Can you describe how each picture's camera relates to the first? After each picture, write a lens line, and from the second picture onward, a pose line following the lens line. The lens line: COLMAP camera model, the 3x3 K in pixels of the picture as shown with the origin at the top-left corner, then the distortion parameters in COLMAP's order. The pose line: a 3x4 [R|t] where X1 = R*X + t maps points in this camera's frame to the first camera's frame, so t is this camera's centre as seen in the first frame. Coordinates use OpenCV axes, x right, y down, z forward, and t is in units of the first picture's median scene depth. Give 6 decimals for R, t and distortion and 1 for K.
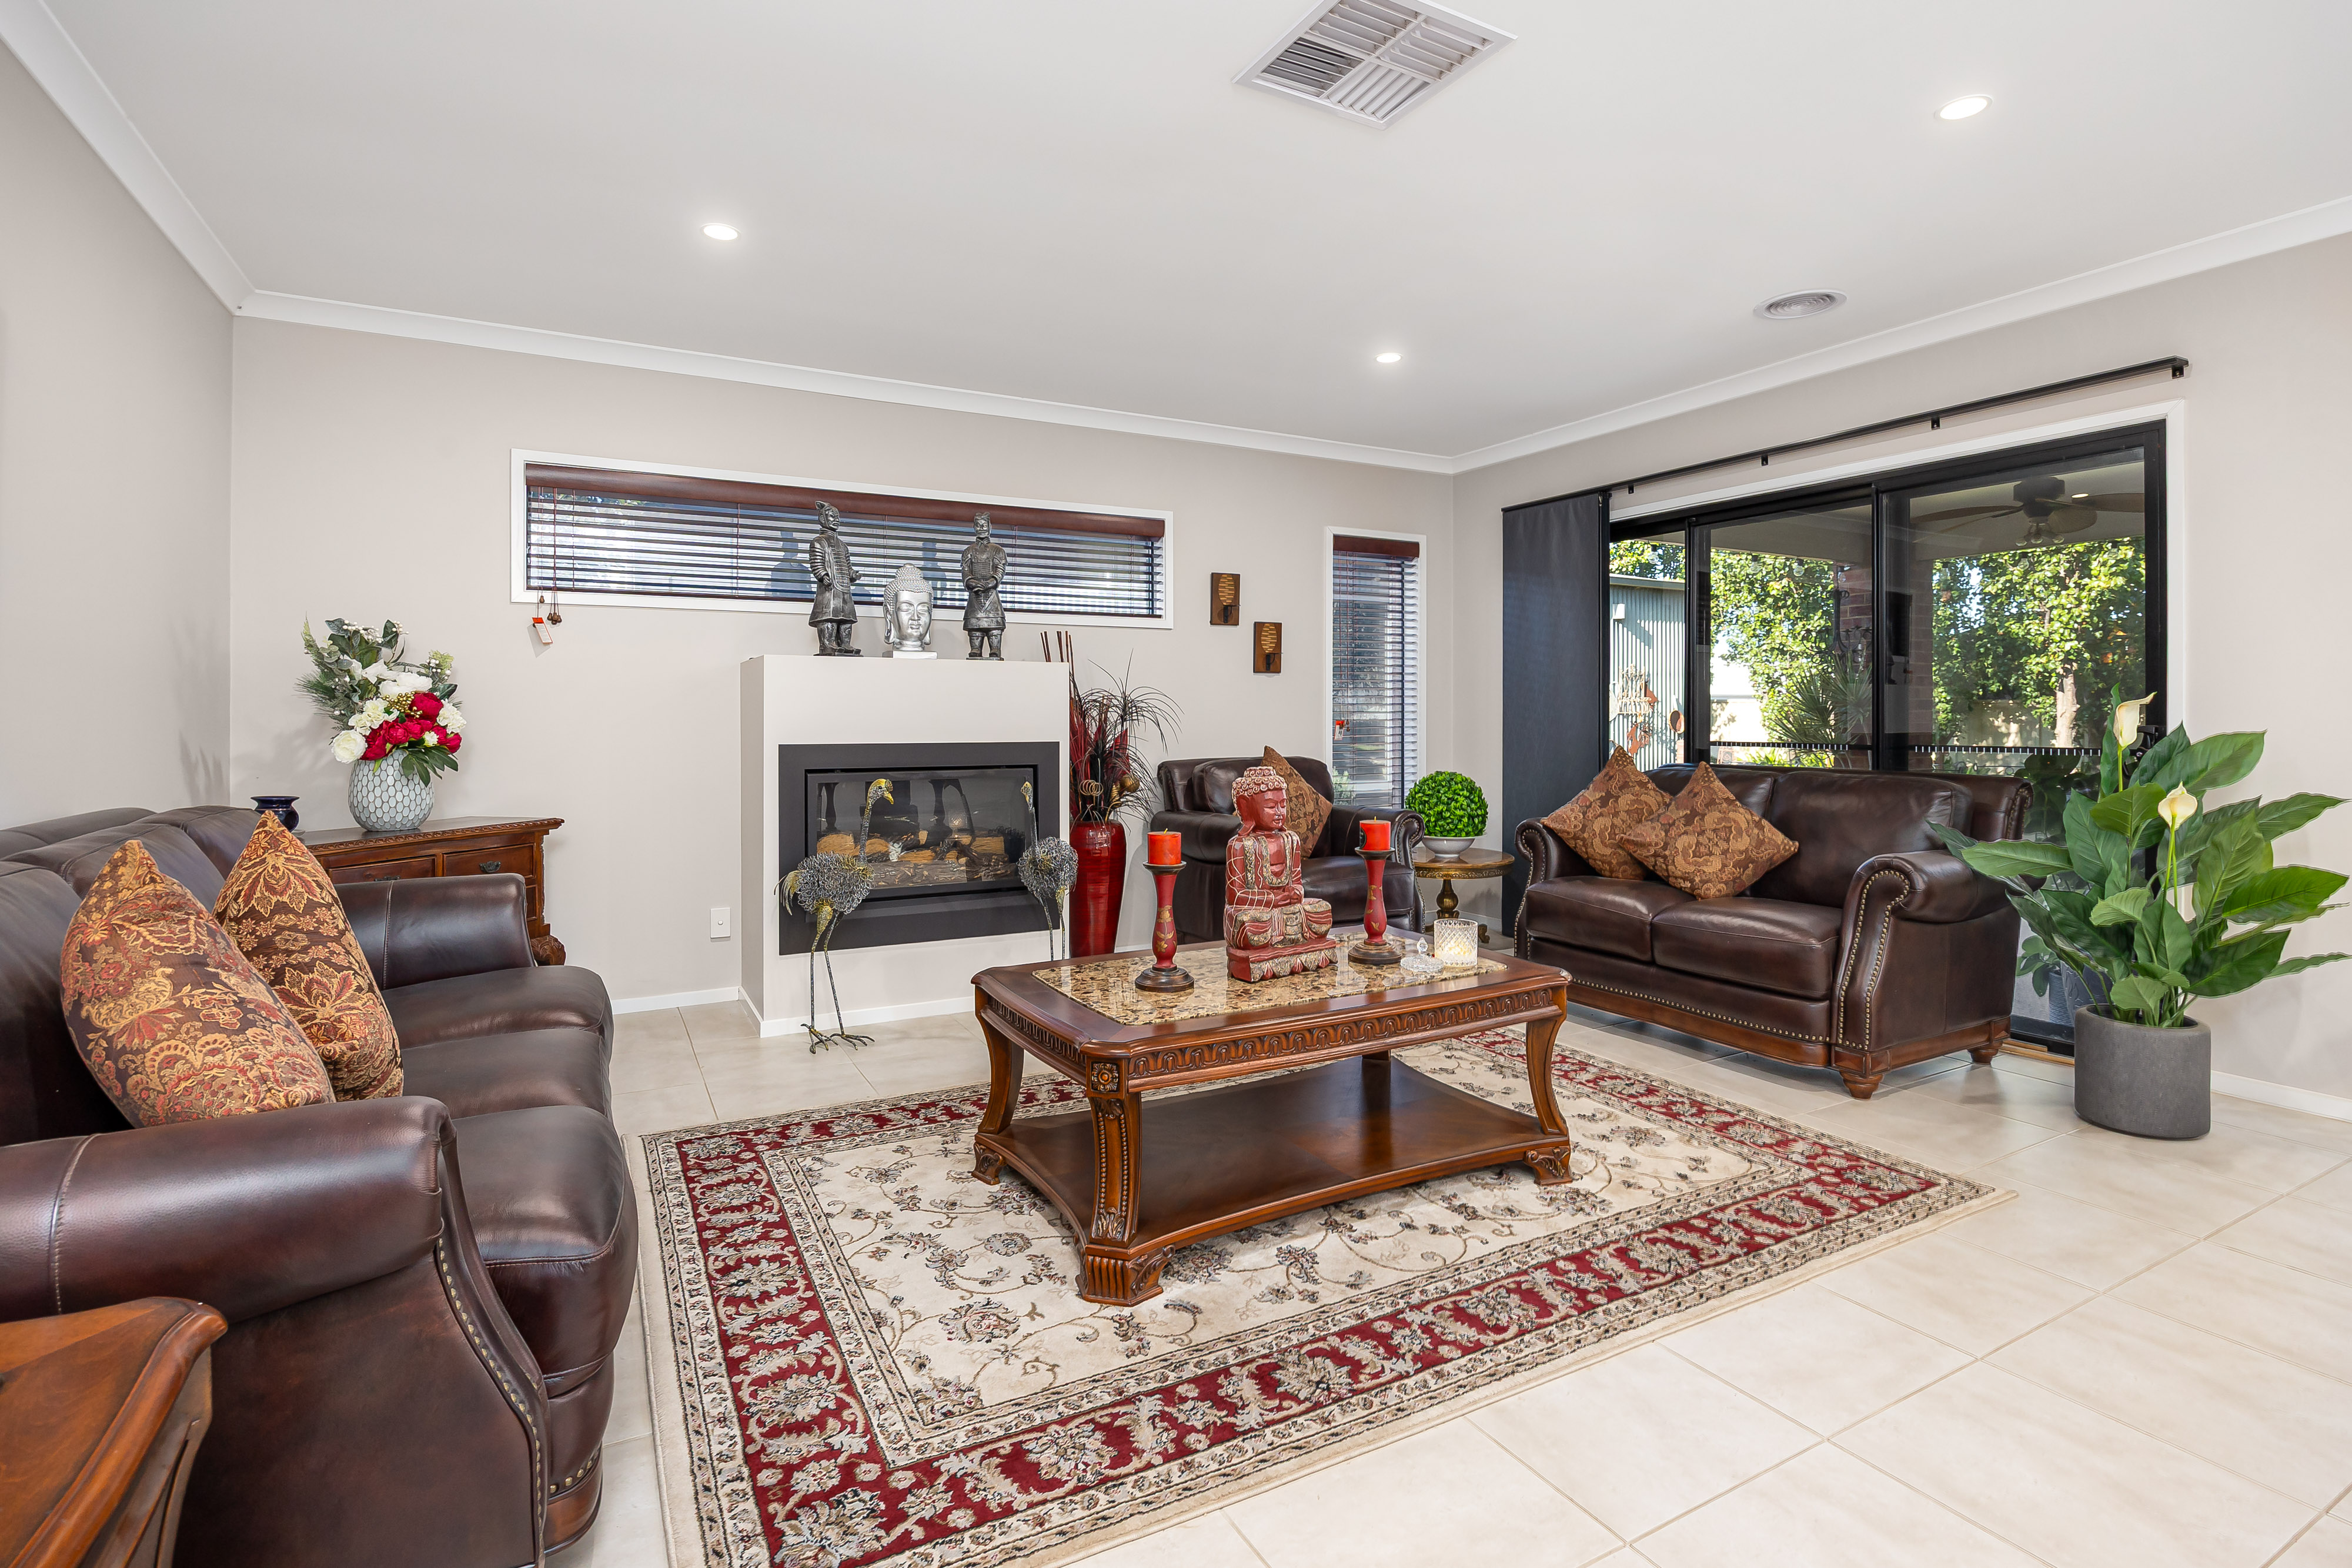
lens RADIAL K [[1133.9, 0, 1172.6], [0, 1133.9, 727.4], [0, 0, 1]] dist [-0.026479, 0.005917]
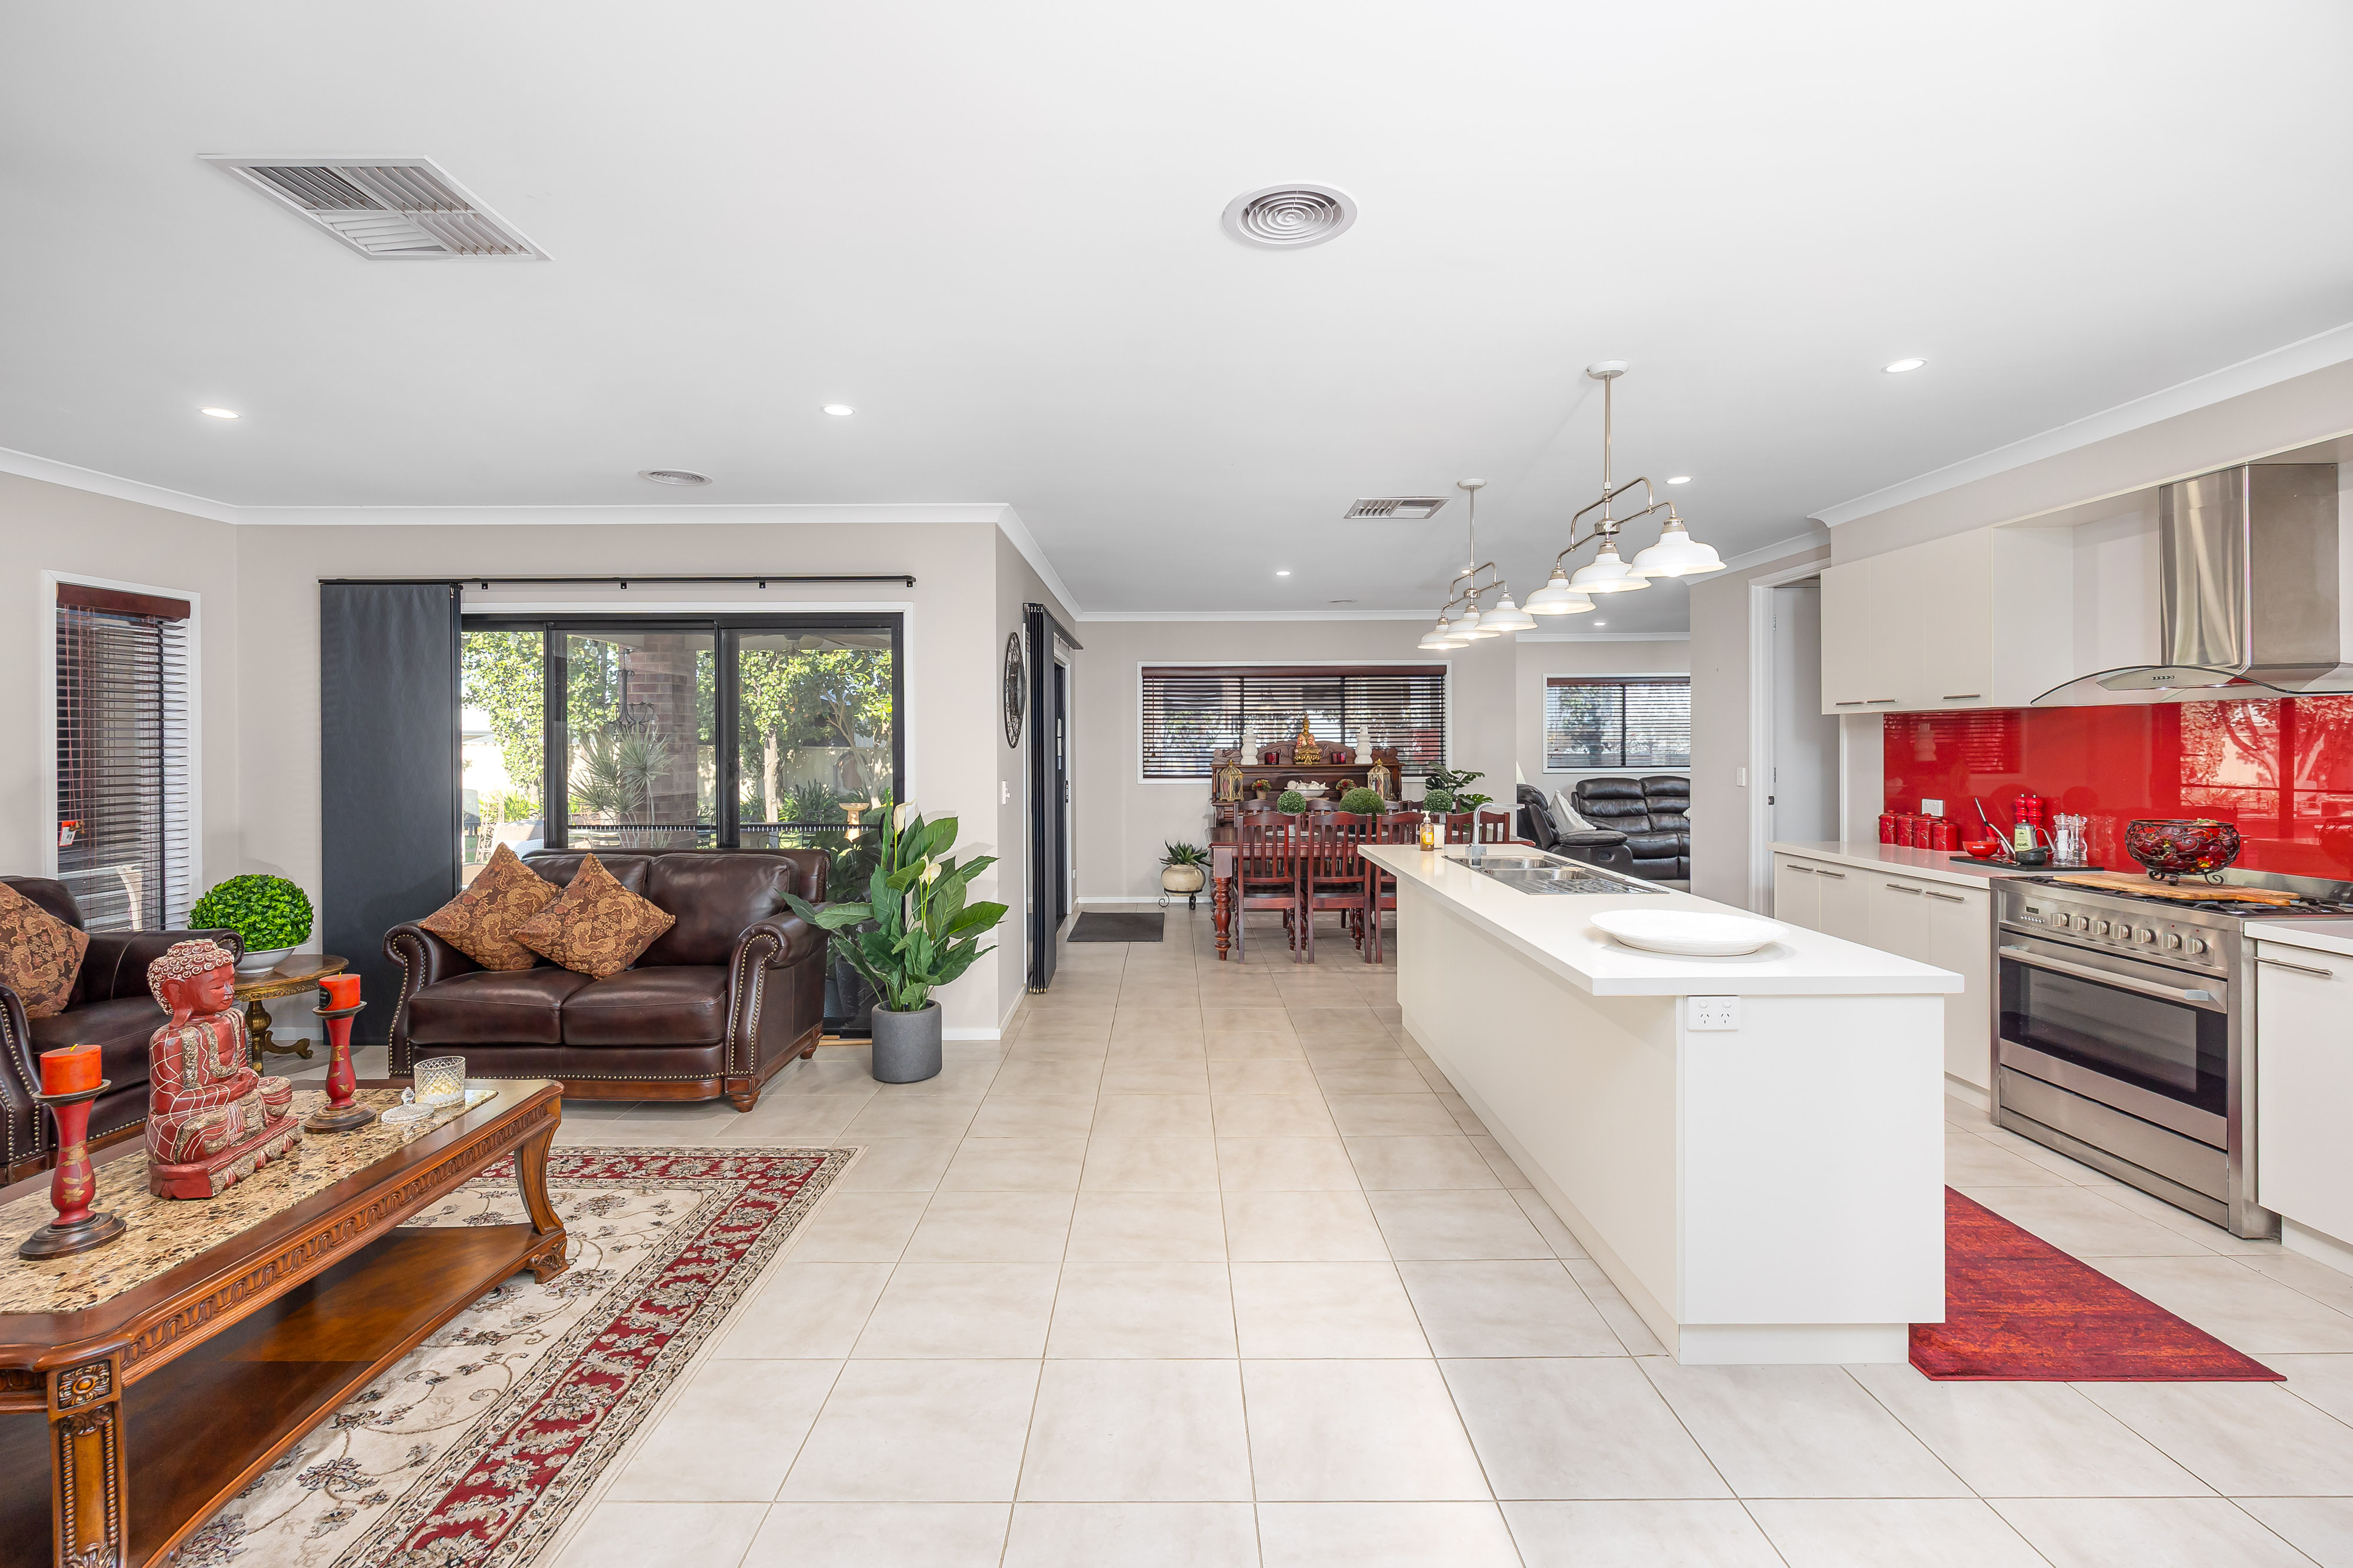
lens RADIAL K [[1069.8, 0, 1171.7], [0, 1069.8, 740.9], [0, 0, 1]] dist [-0.000604, 0.000626]
pose [[0.466754, -0.002588, 0.884383, -0.309745], [0.005351, 0.999986, 0.000102, -0.119387], [-0.884371, 0.004684, 0.466761, -0.030890]]
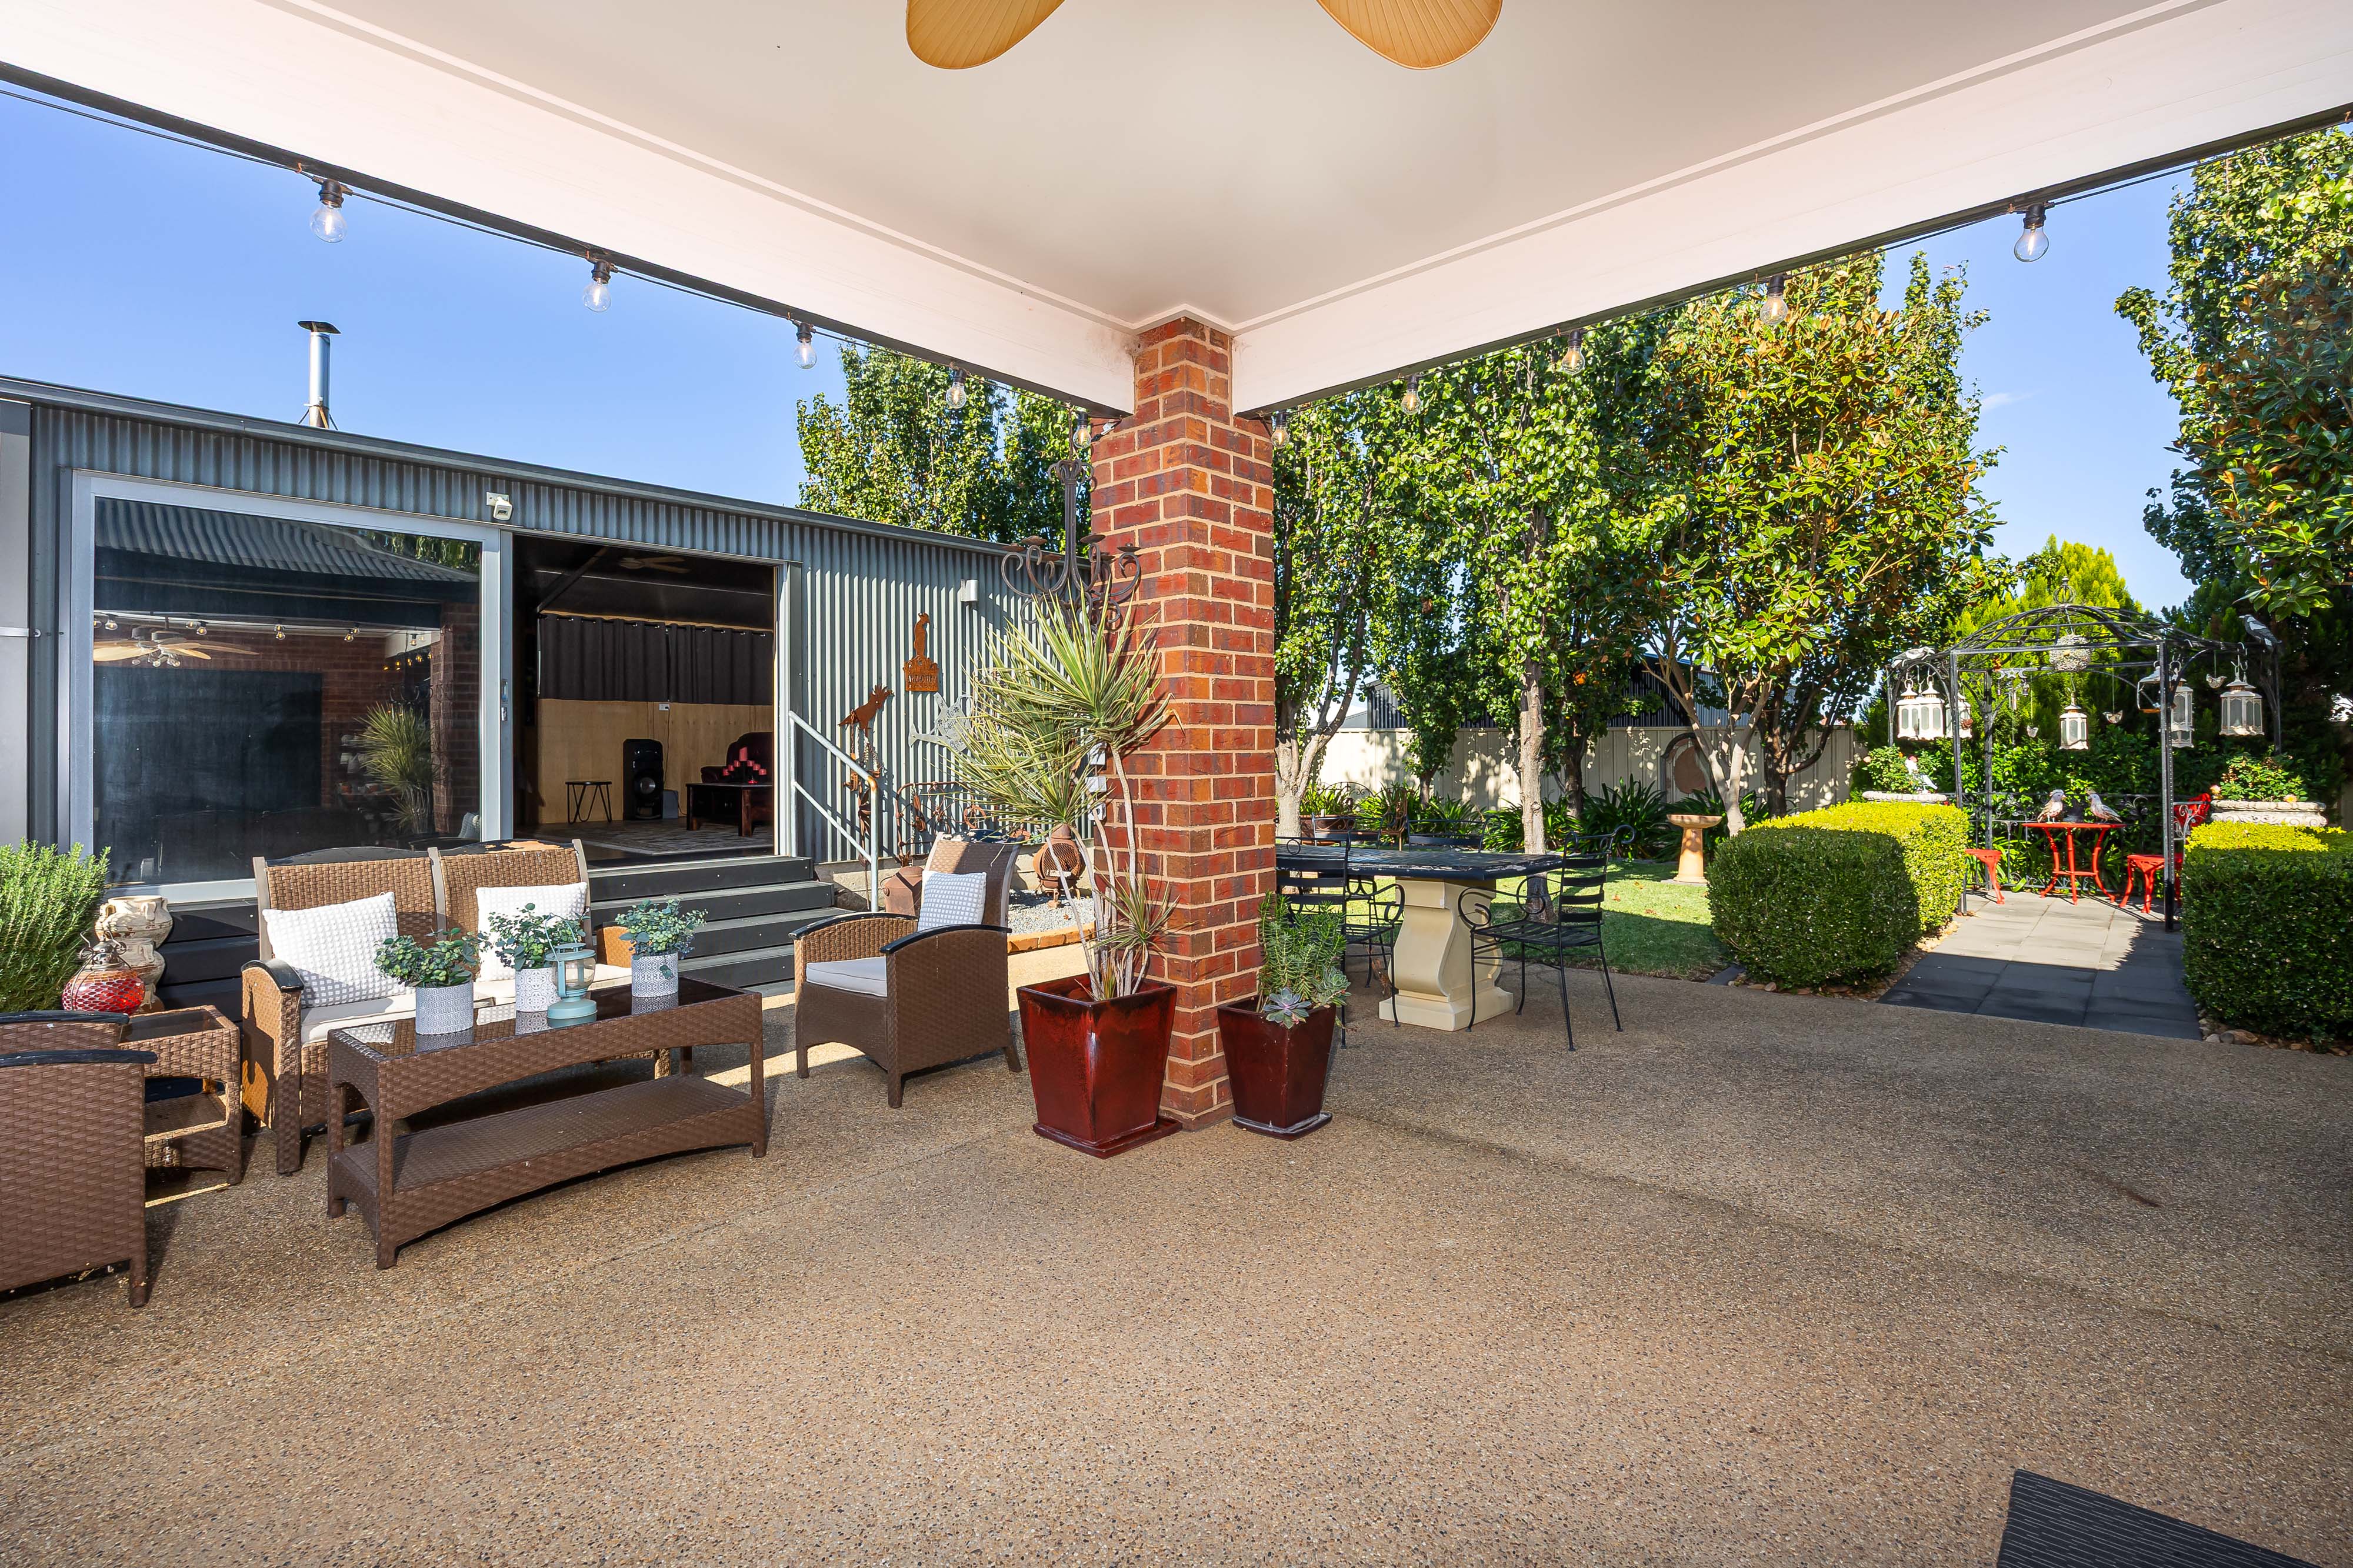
lens RADIAL K [[1090.0, 0, 1171.0], [0, 1090.0, 756.2], [0, 0, 1]] dist [-0.000319, 0.000051]
pose [[0.940551, -0.008719, 0.339539, 1.087716], [0.010940, 0.999929, -0.004629, 0.000158], [-0.339475, 0.008068, 0.940580, 1.324235]]
